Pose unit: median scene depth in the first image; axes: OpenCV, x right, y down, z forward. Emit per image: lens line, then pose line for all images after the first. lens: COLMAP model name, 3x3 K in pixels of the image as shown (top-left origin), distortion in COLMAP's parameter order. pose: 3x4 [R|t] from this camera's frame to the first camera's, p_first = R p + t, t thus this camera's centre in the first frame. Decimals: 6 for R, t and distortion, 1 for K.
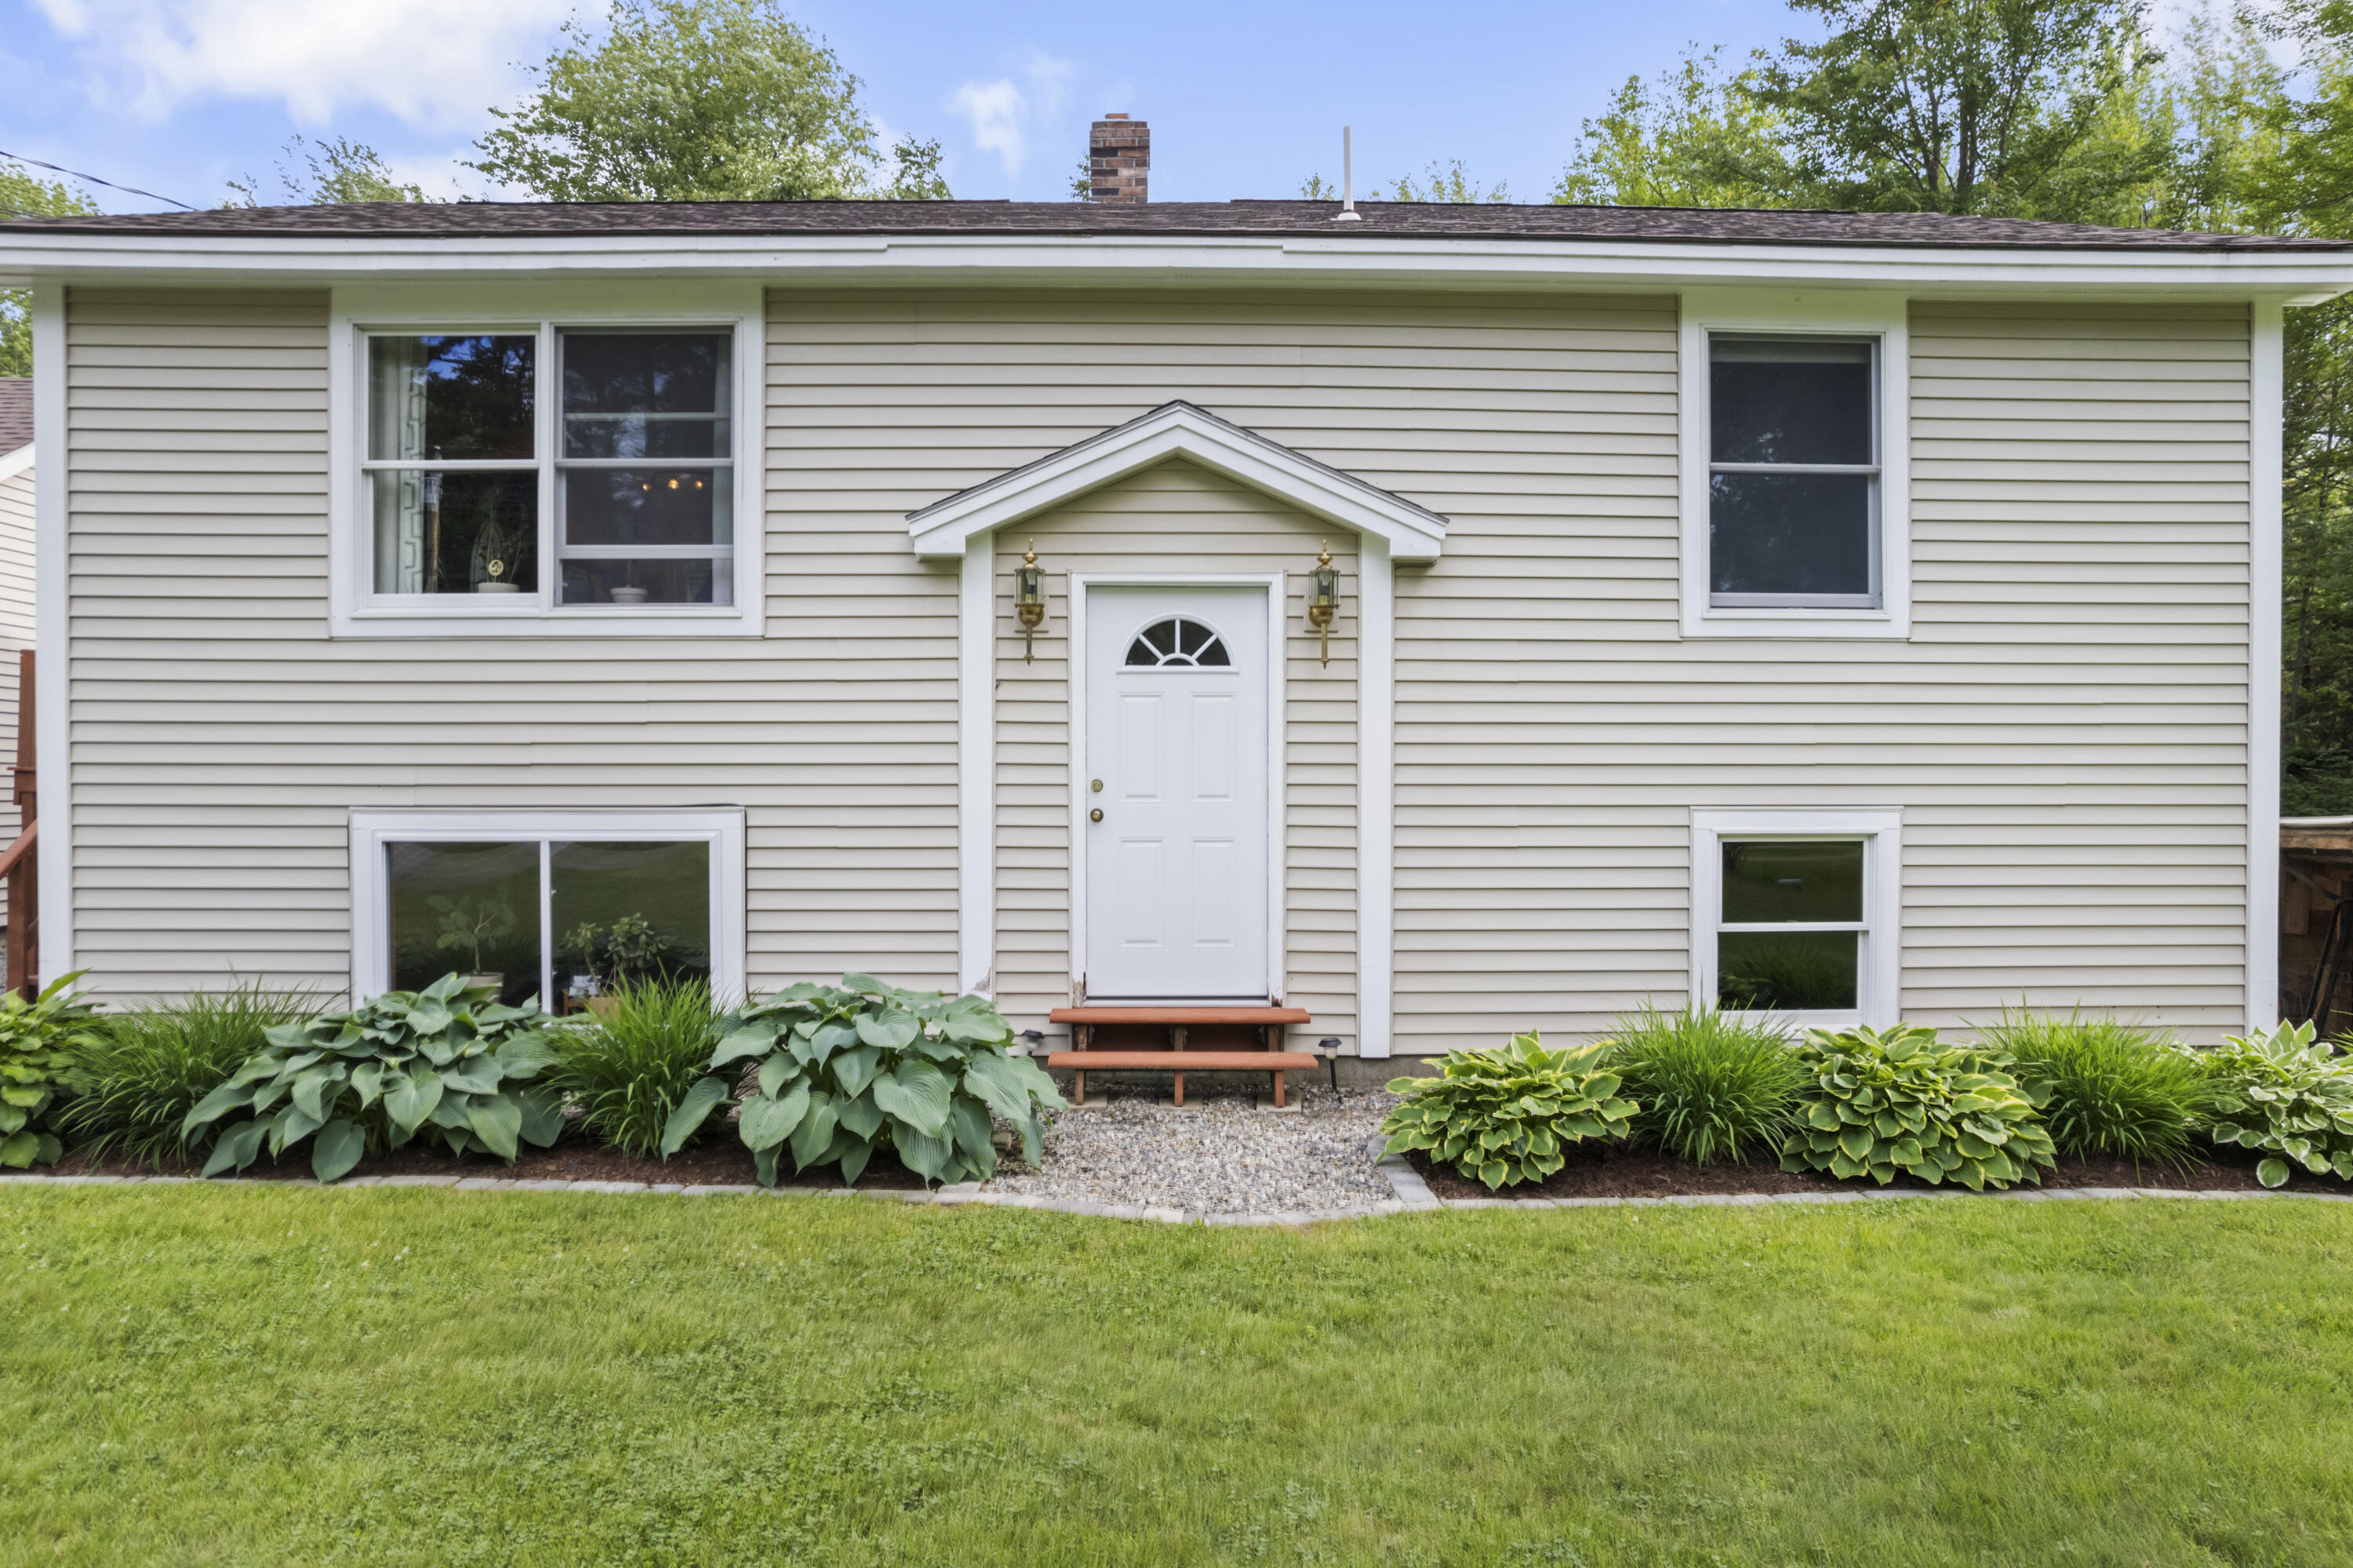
lens RADIAL K [[1589.4, 0, 1172.5], [0, 1589.4, 805.5], [0, 0, 1]] dist [-0.026020, 0.002793]
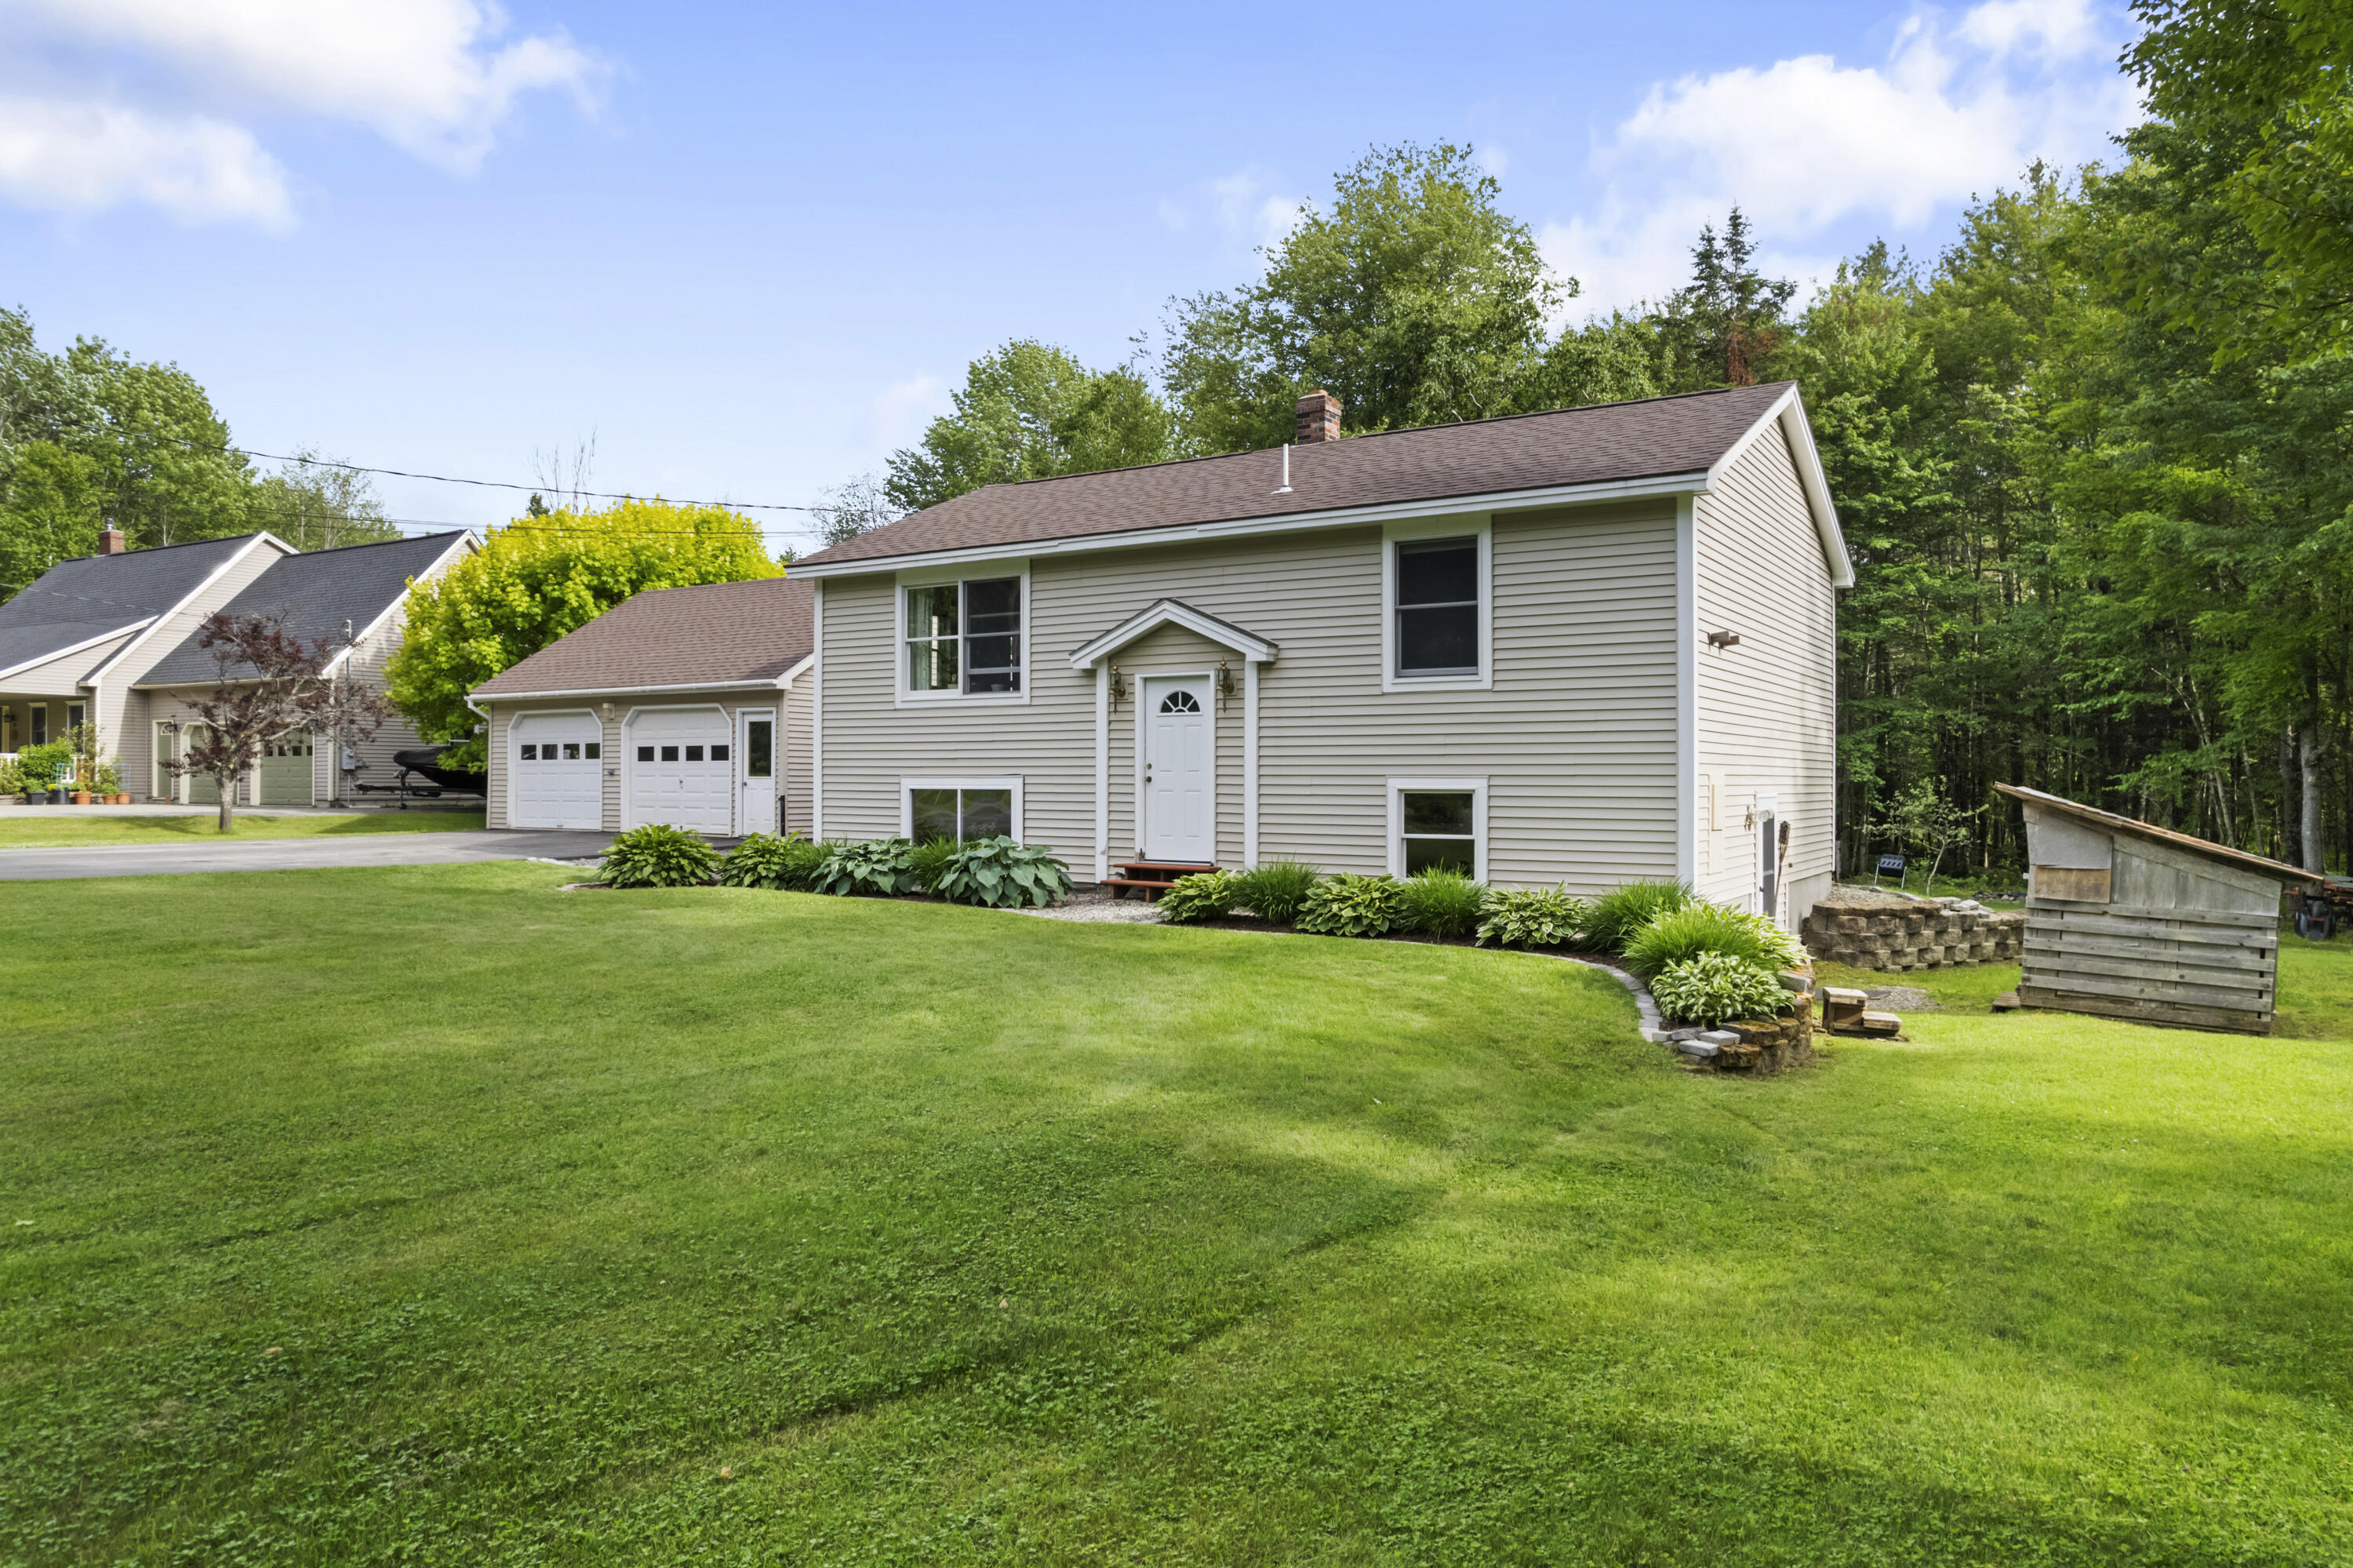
lens RADIAL K [[1589.4, 0, 1172.5], [0, 1589.4, 805.5], [0, 0, 1]] dist [-0.026020, 0.002793]
pose [[0.832517, 0.009428, -0.553919, 1.250345], [-0.005006, 0.999942, 0.009496, 0.022212], [0.553976, -0.005133, 0.832517, -0.880212]]
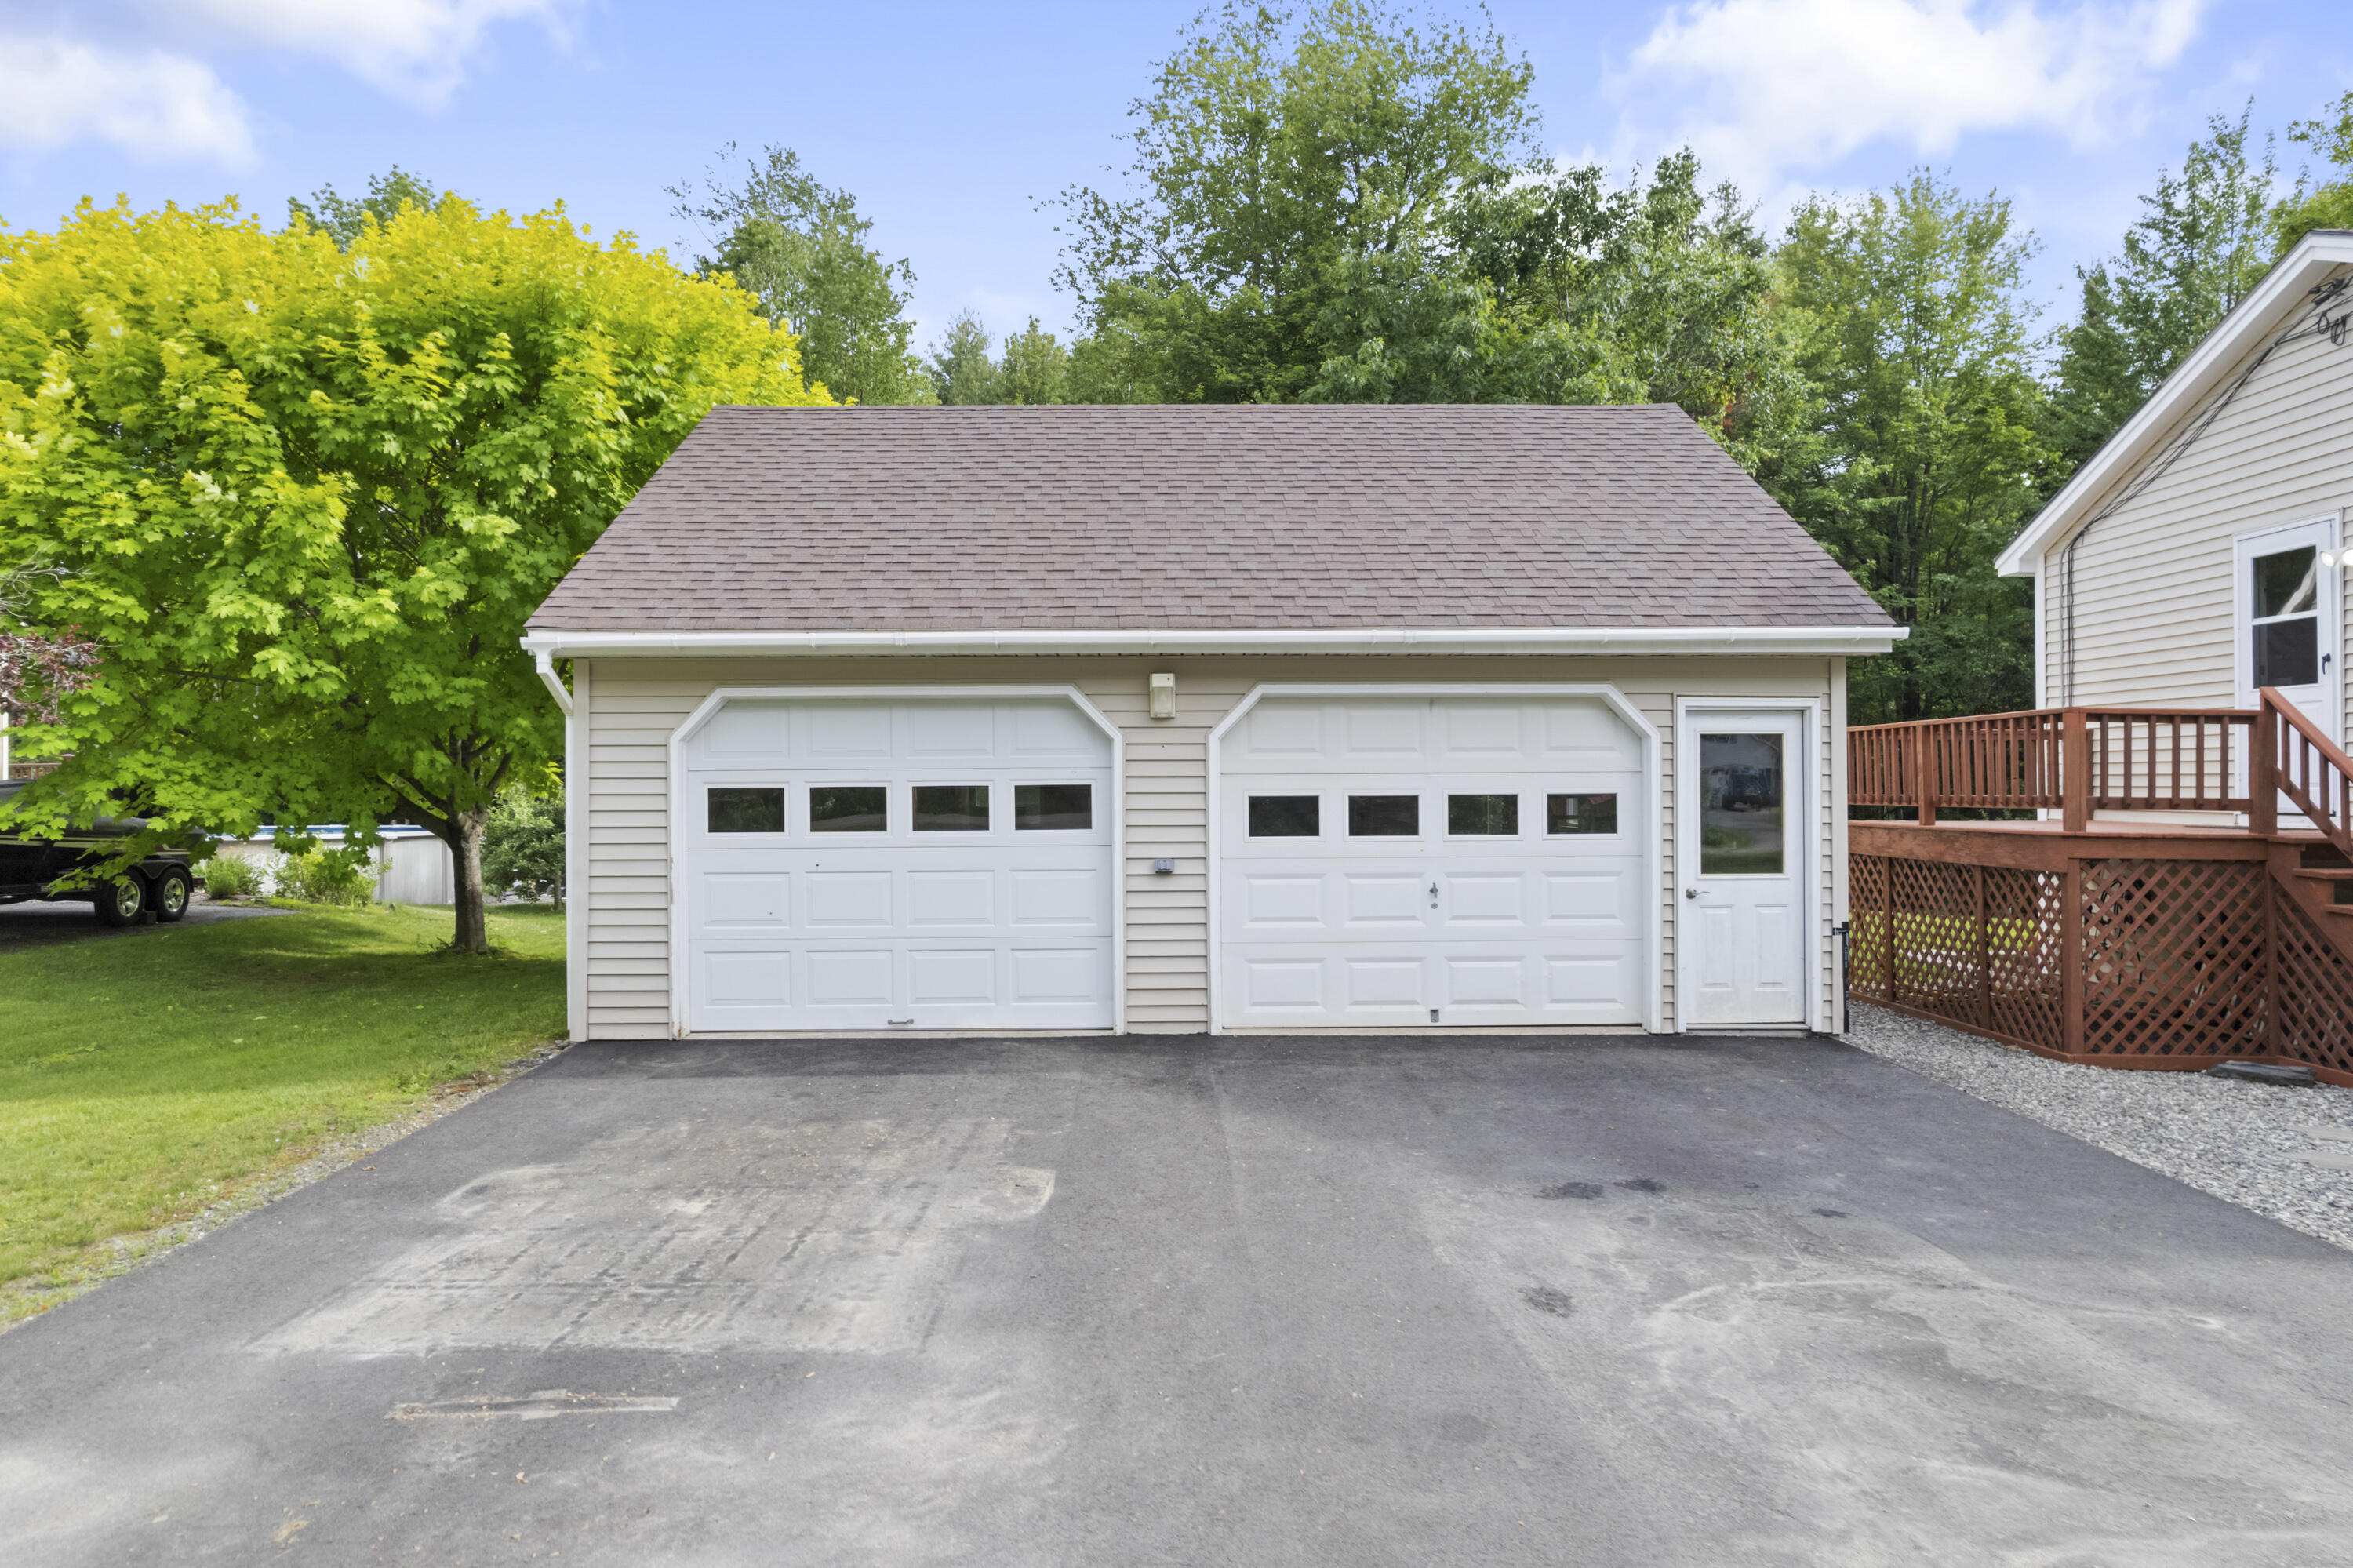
lens RADIAL K [[1589.4, 0, 1172.5], [0, 1589.4, 805.5], [0, 0, 1]] dist [-0.026020, 0.002793]
pose [[0.999928, -0.009120, -0.007765, -1.784233], [0.009237, 0.999843, 0.015112, -0.080953], [0.007625, -0.015183, 0.999856, 0.113708]]
